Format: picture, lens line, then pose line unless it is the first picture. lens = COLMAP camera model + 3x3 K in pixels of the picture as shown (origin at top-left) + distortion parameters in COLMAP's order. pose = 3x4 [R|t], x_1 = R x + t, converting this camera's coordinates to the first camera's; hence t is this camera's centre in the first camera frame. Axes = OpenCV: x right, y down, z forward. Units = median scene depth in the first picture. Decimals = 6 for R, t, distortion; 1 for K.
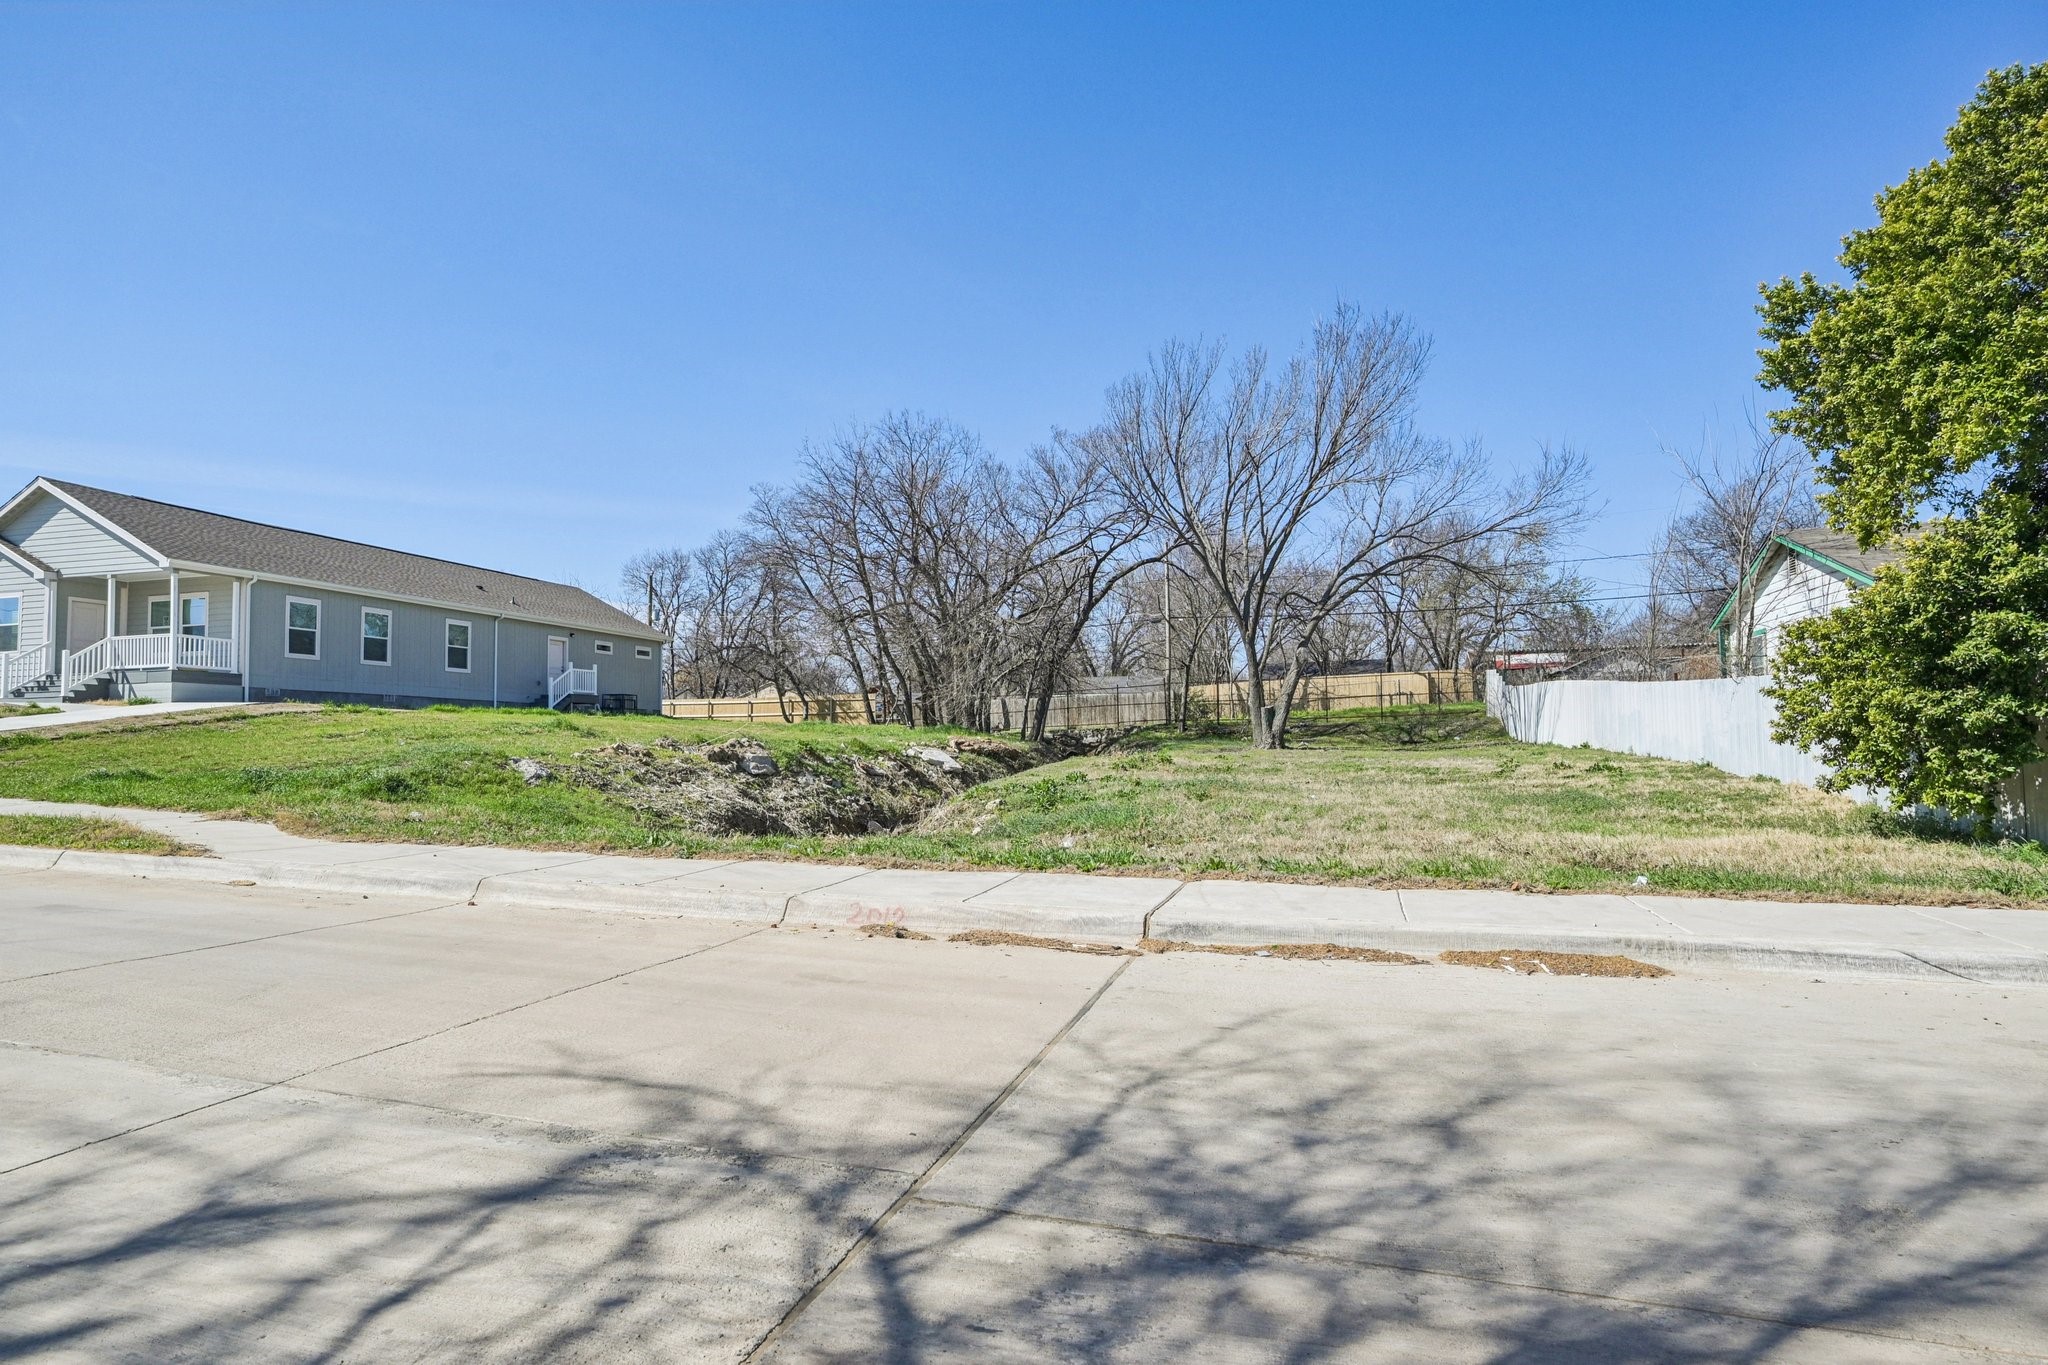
lens RADIAL K [[1094.1, 0, 1022.3], [0, 1094.1, 695.0], [0, 0, 1]] dist [-0.002325, -0.000410]
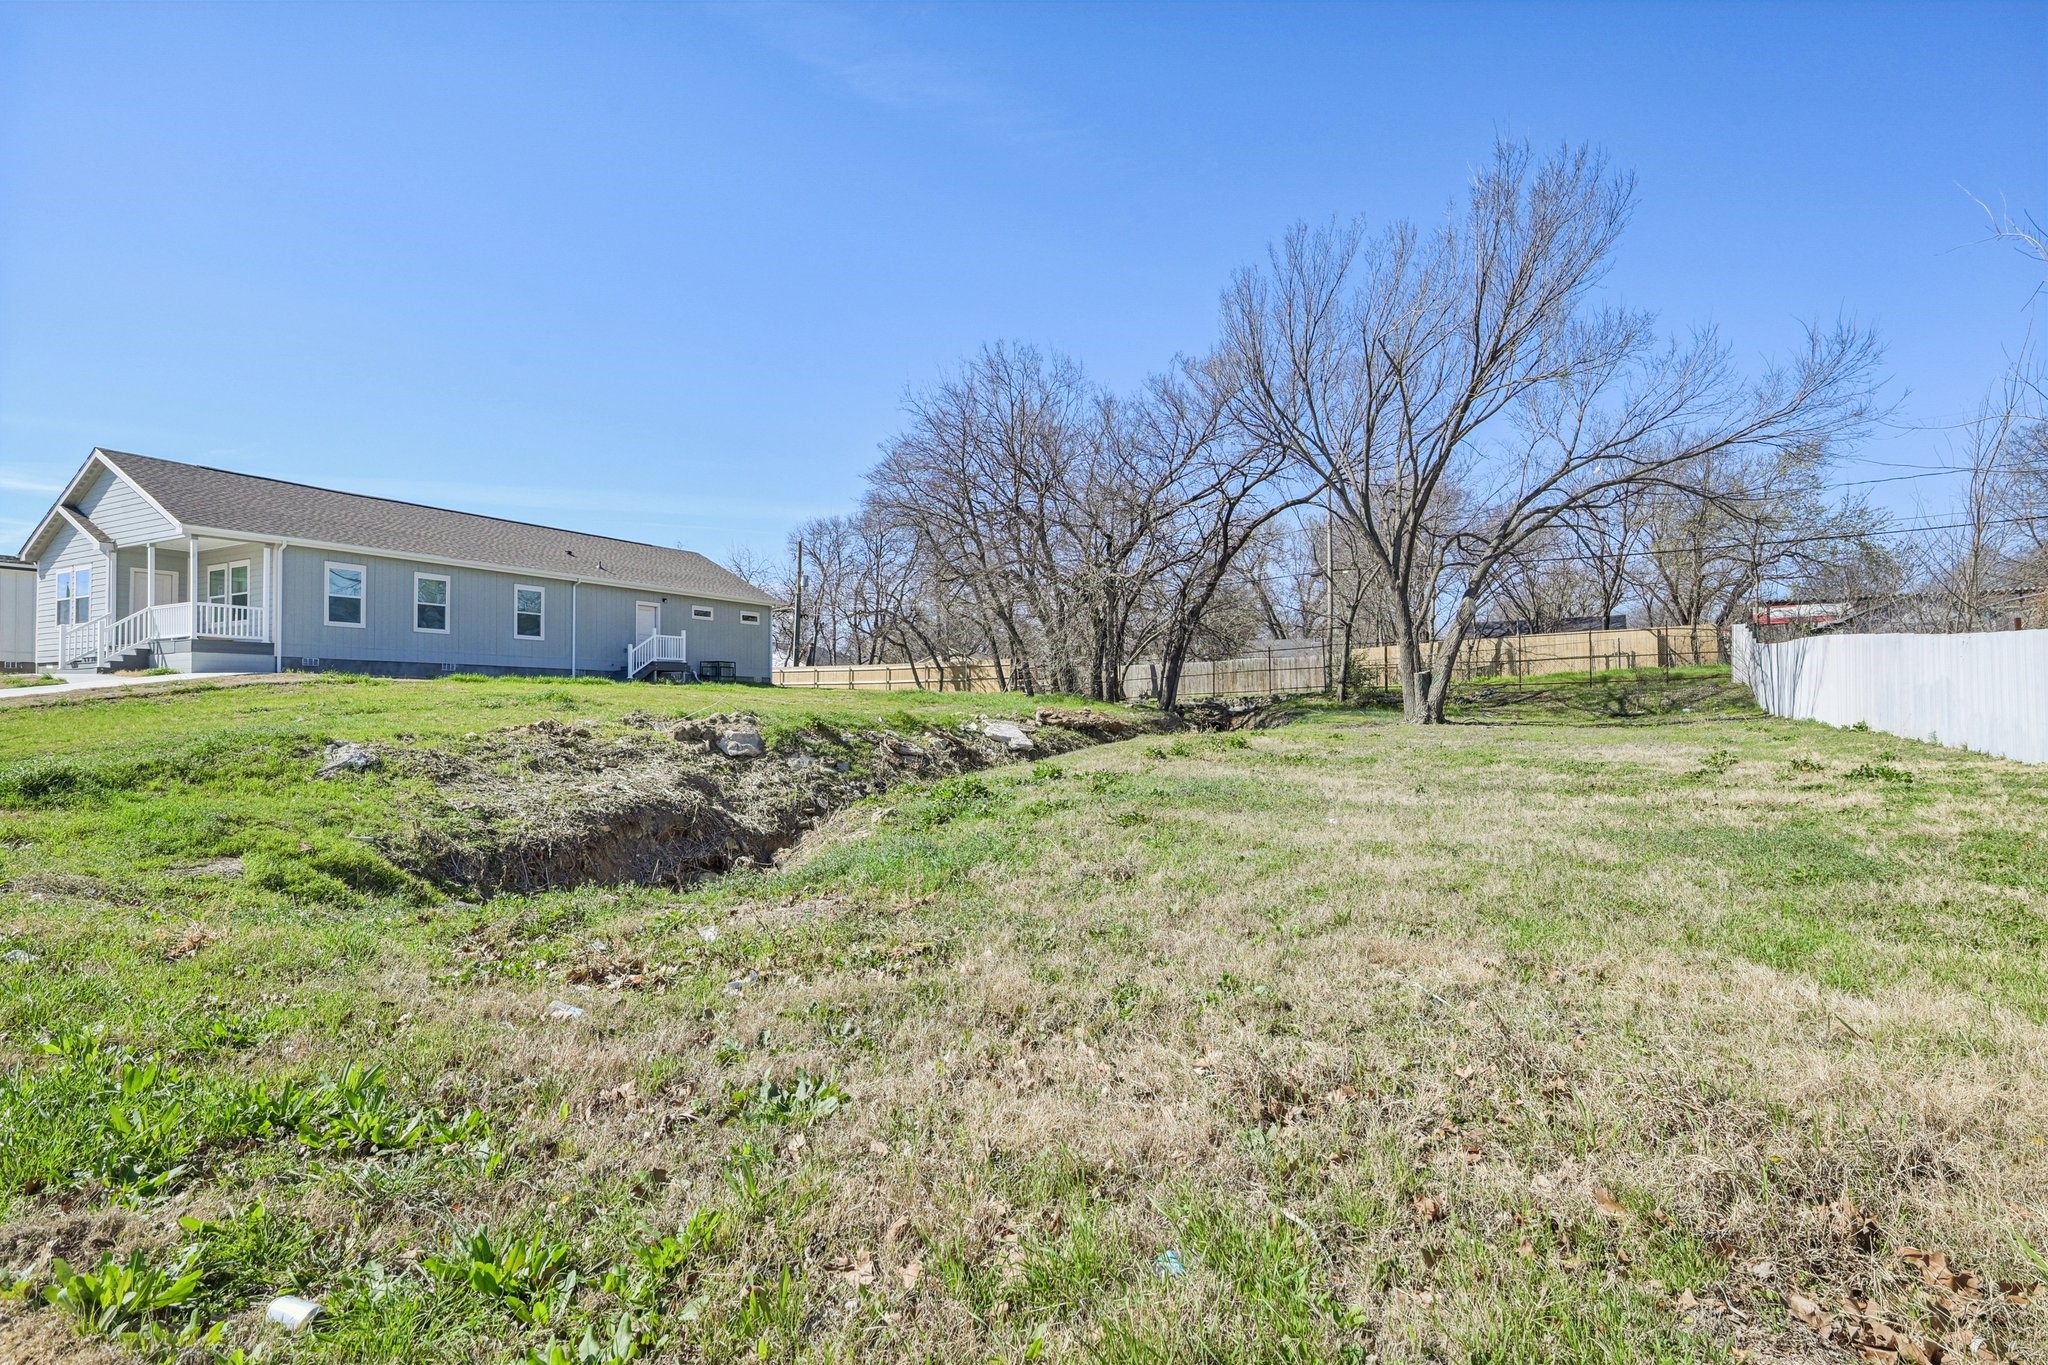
lens RADIAL K [[1053.1, 0, 1024.0], [0, 1053.1, 682.5], [0, 0, 1]] dist [0.000105, 0.000847]
pose [[0.977695, -0.001731, -0.210022, 0.102610], [0.006306, 0.999757, 0.021119, 0.000062], [0.209934, -0.021973, 0.977469, 0.176161]]
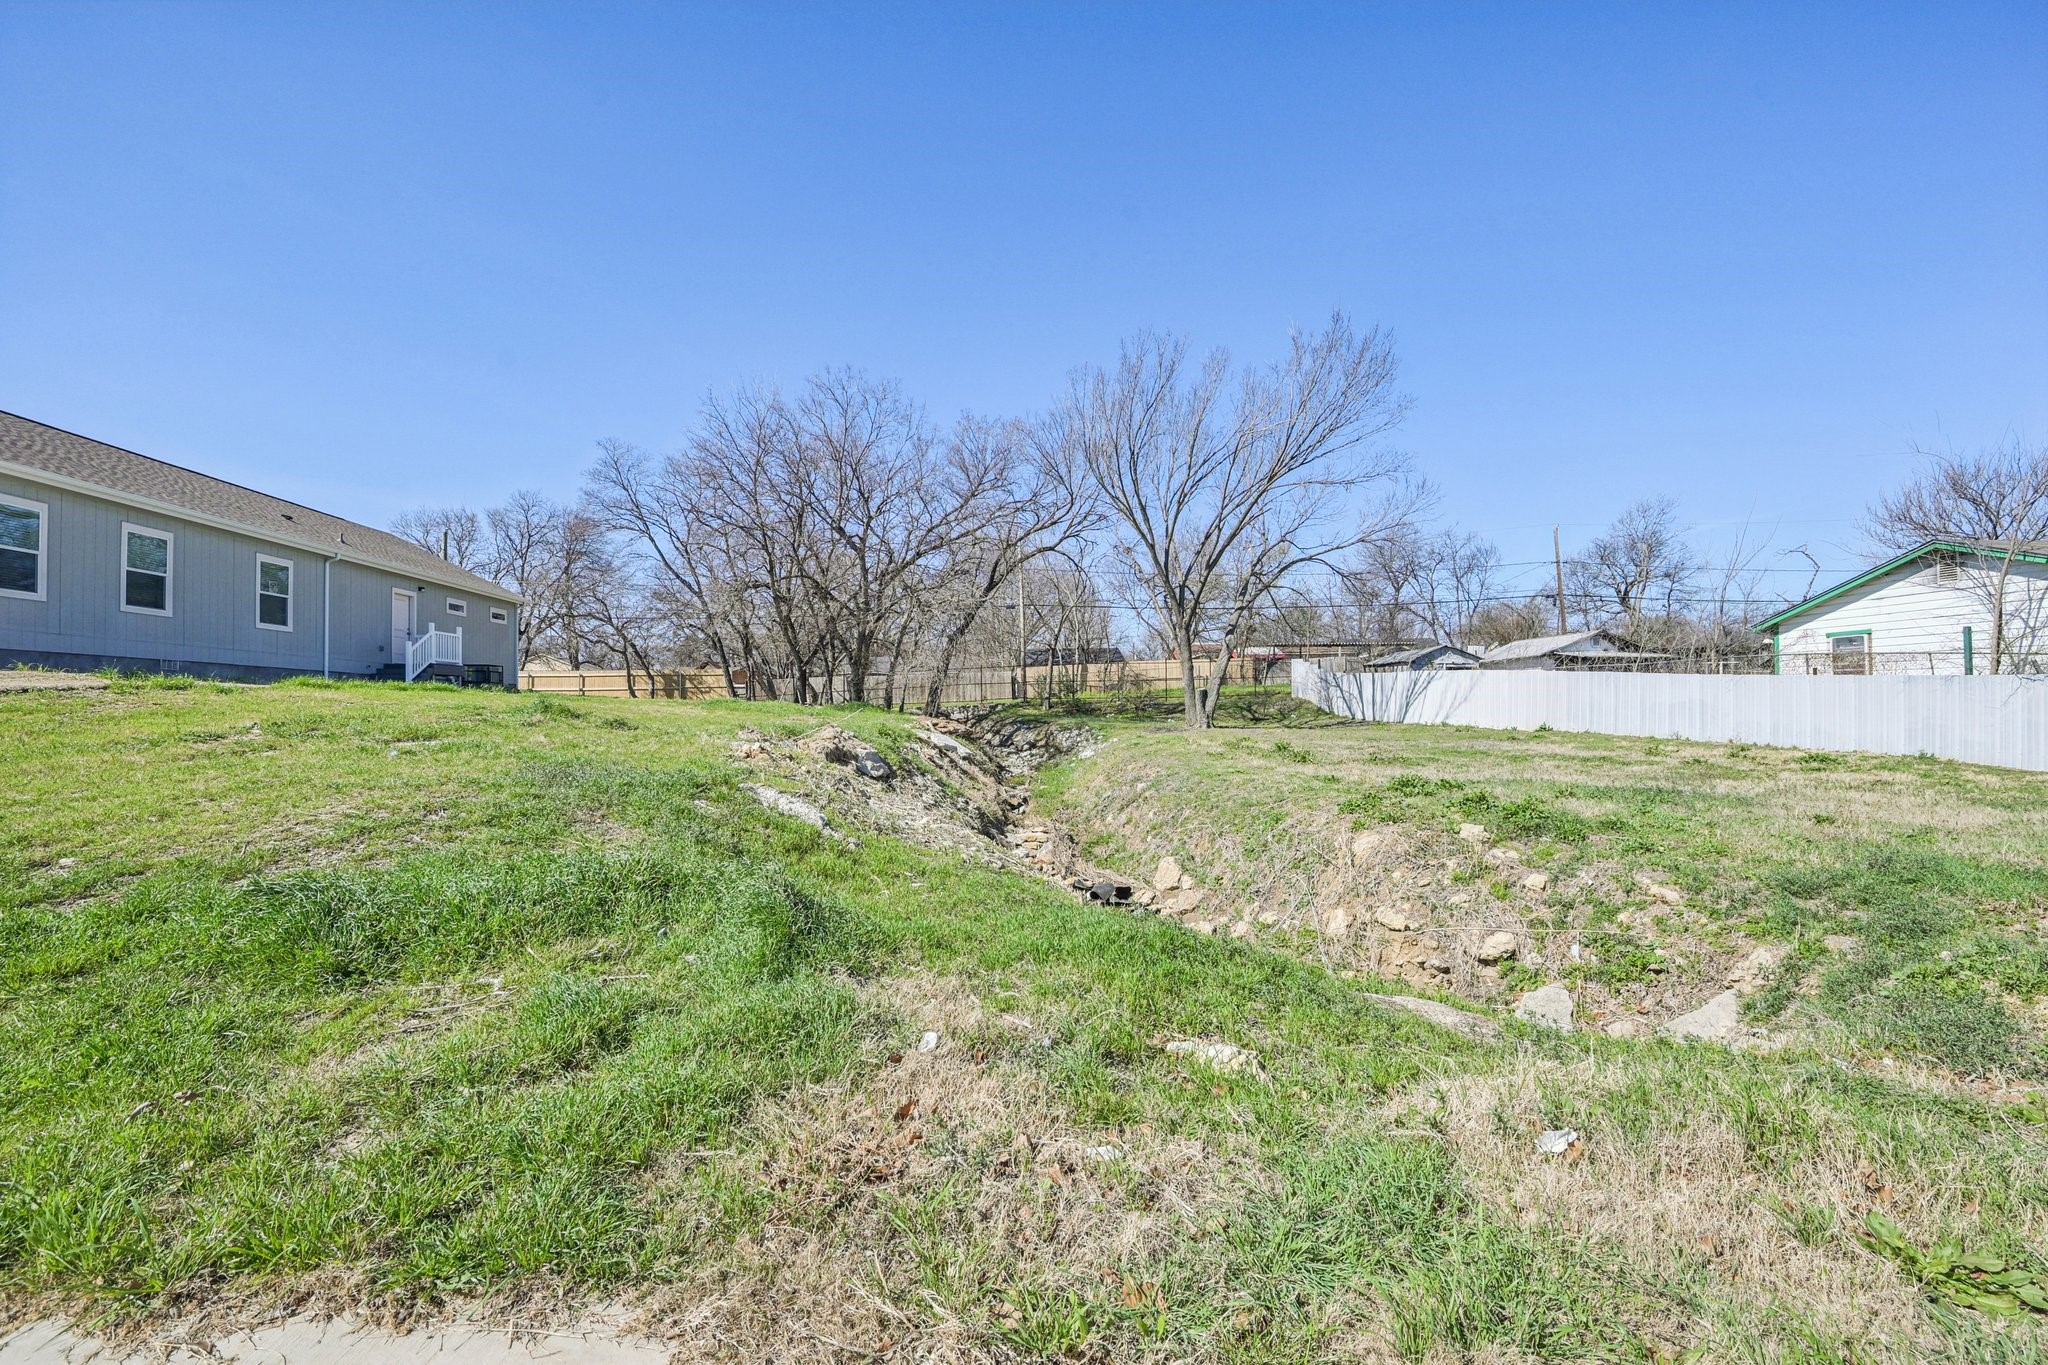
lens RADIAL K [[847.5, 0, 1023.4], [0, 847.5, 694.4], [0, 0, 1]] dist [-0.001491, -0.000155]
pose [[0.931349, 0.008361, 0.364033, -0.252428], [-0.017661, 0.999597, 0.022226, 0.000414], [-0.363700, -0.027129, 0.931121, 0.294552]]
